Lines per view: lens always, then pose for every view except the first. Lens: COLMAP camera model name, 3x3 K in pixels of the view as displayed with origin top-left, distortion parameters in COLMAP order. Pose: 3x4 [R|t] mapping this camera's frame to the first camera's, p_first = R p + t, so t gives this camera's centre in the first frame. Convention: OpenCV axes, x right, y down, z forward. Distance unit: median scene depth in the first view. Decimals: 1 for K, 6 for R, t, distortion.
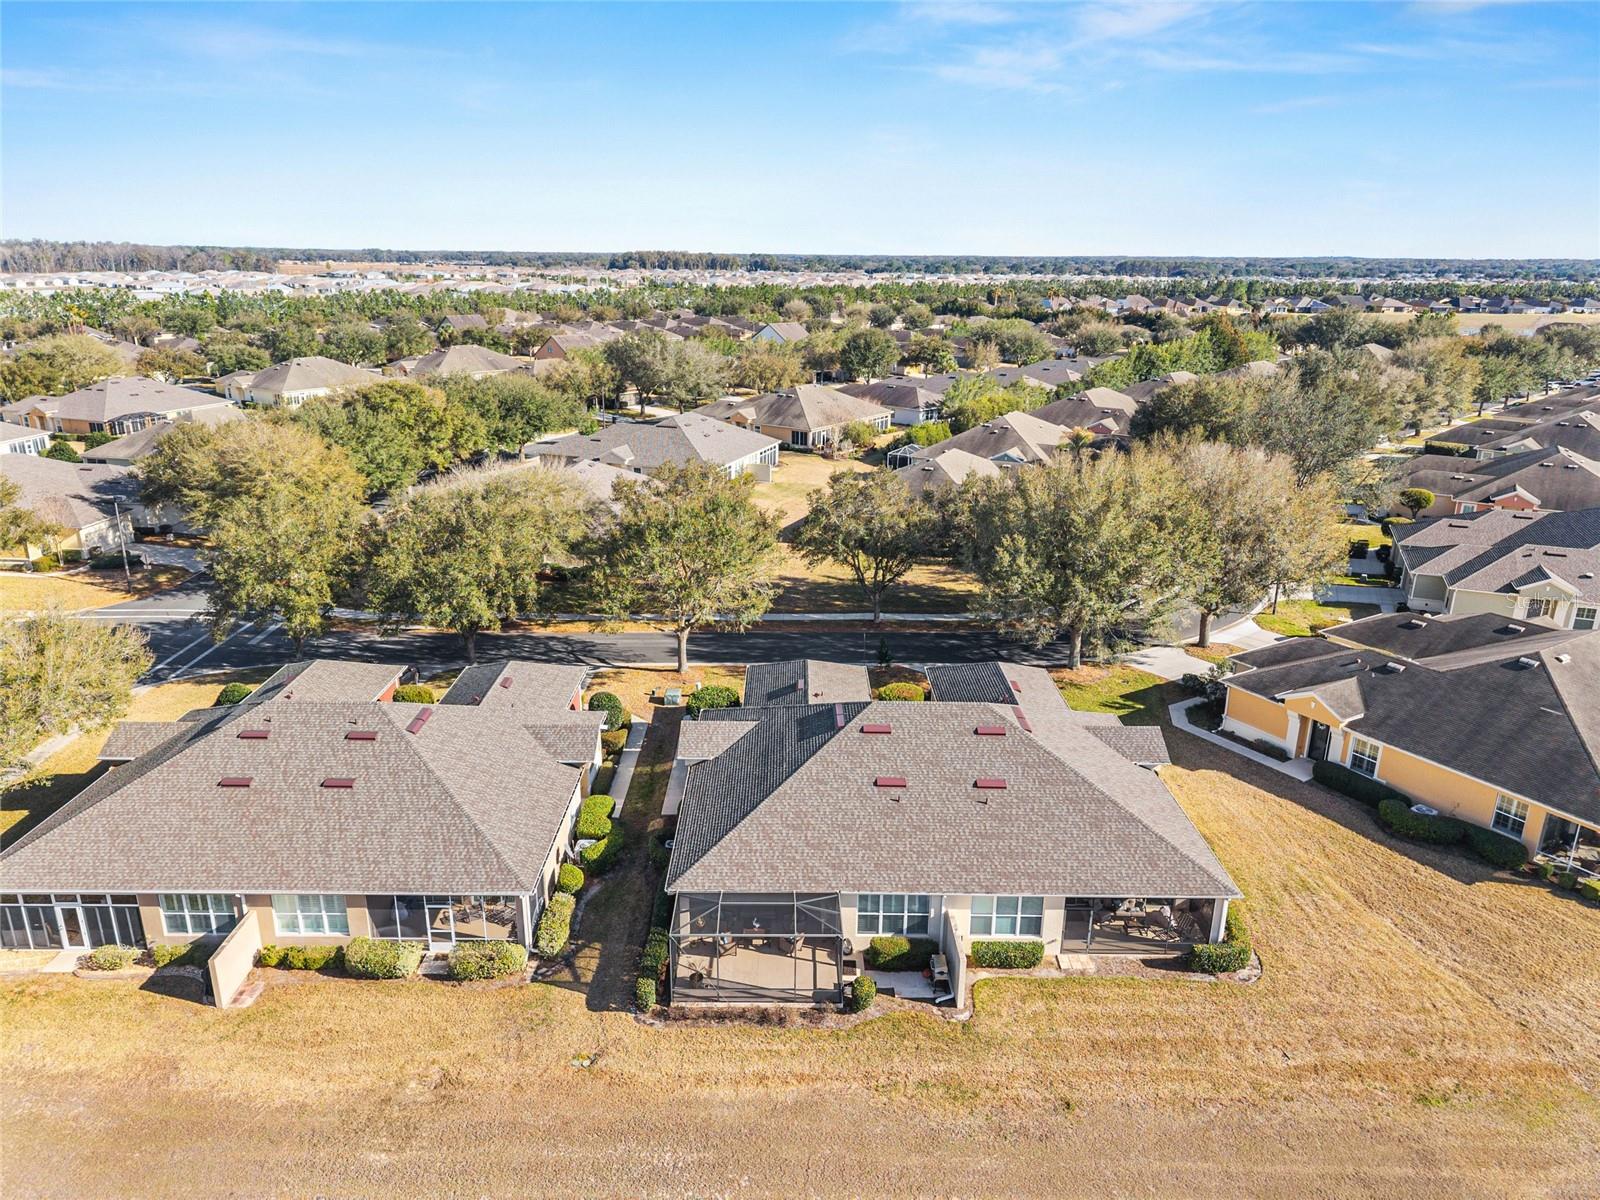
lens RADIAL K [[1067.9, 0, 800.0], [0, 1067.9, 600.0], [0, 0, 1]] dist [0.034015, -0.039368]
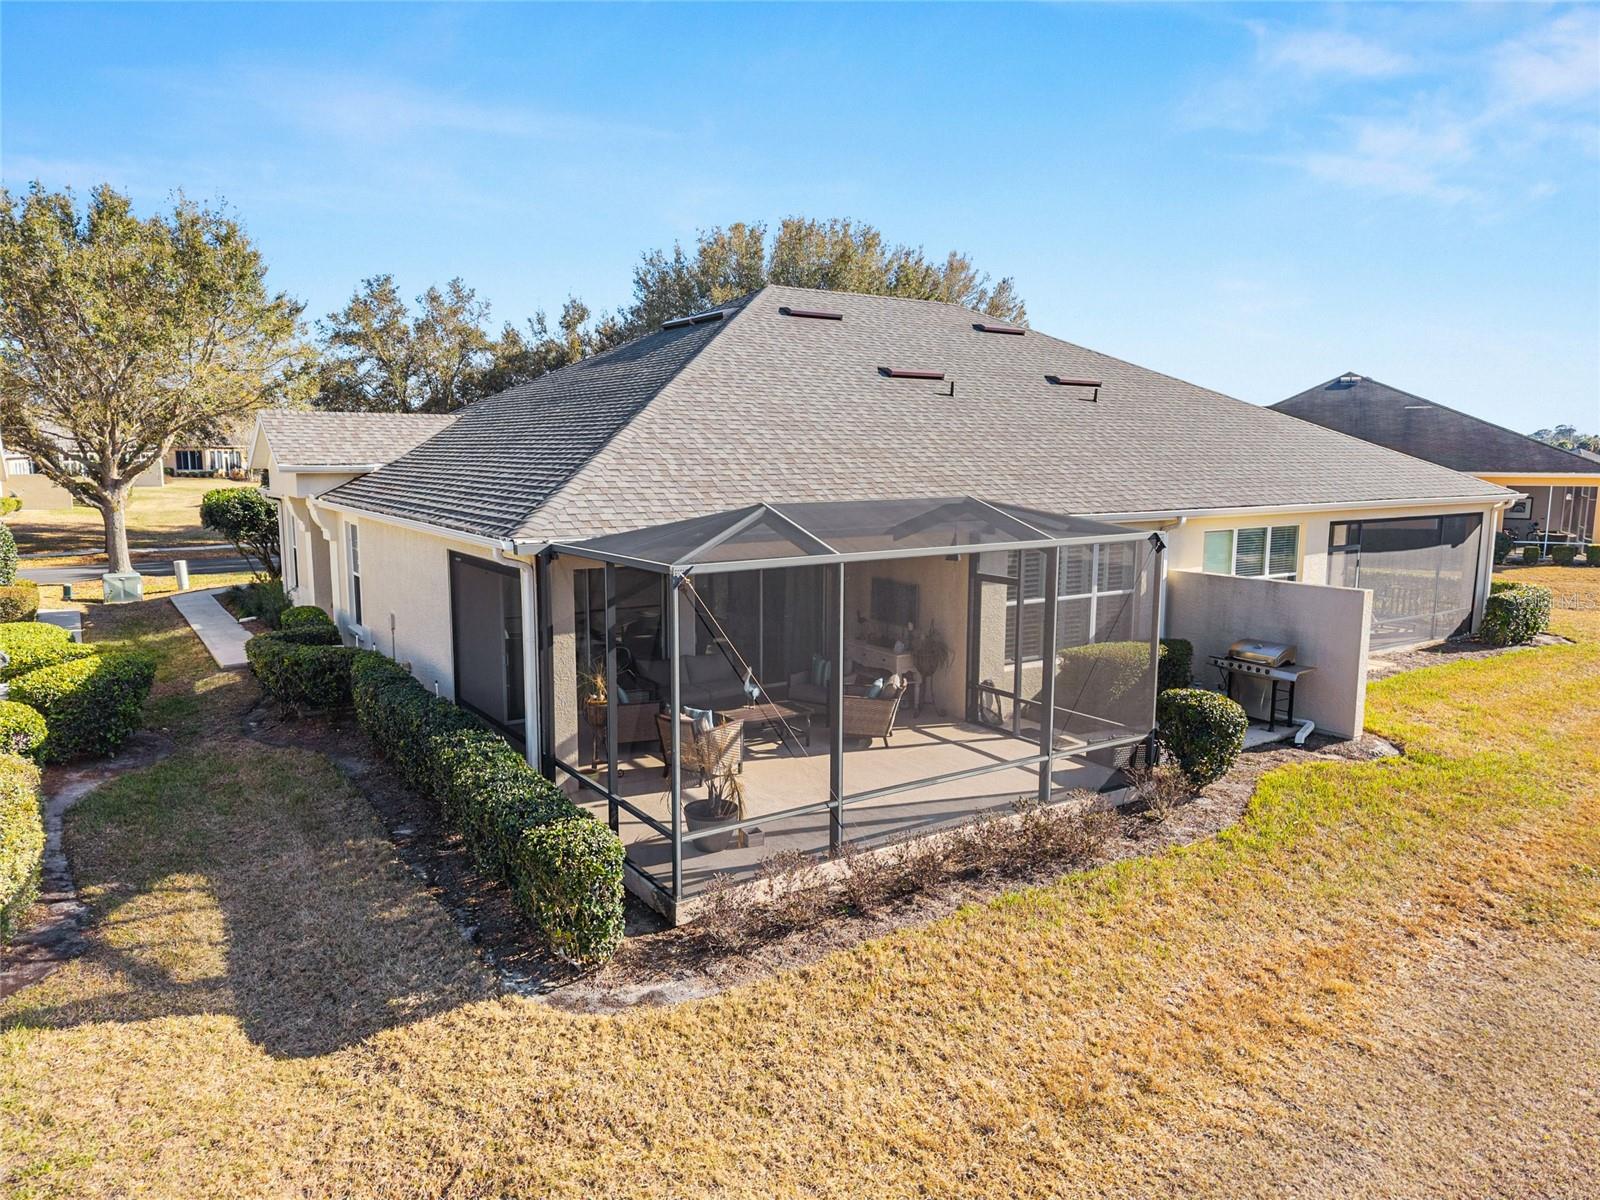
lens RADIAL K [[1067.9, 0, 800.0], [0, 1067.9, 600.0], [0, 0, 1]] dist [0.034015, -0.039368]
pose [[0.836479, -0.090883, 0.540411, -0.215384], [0.175896, 0.978499, -0.107705, 0.337032], [-0.519003, 0.185149, 0.834480, 0.771799]]
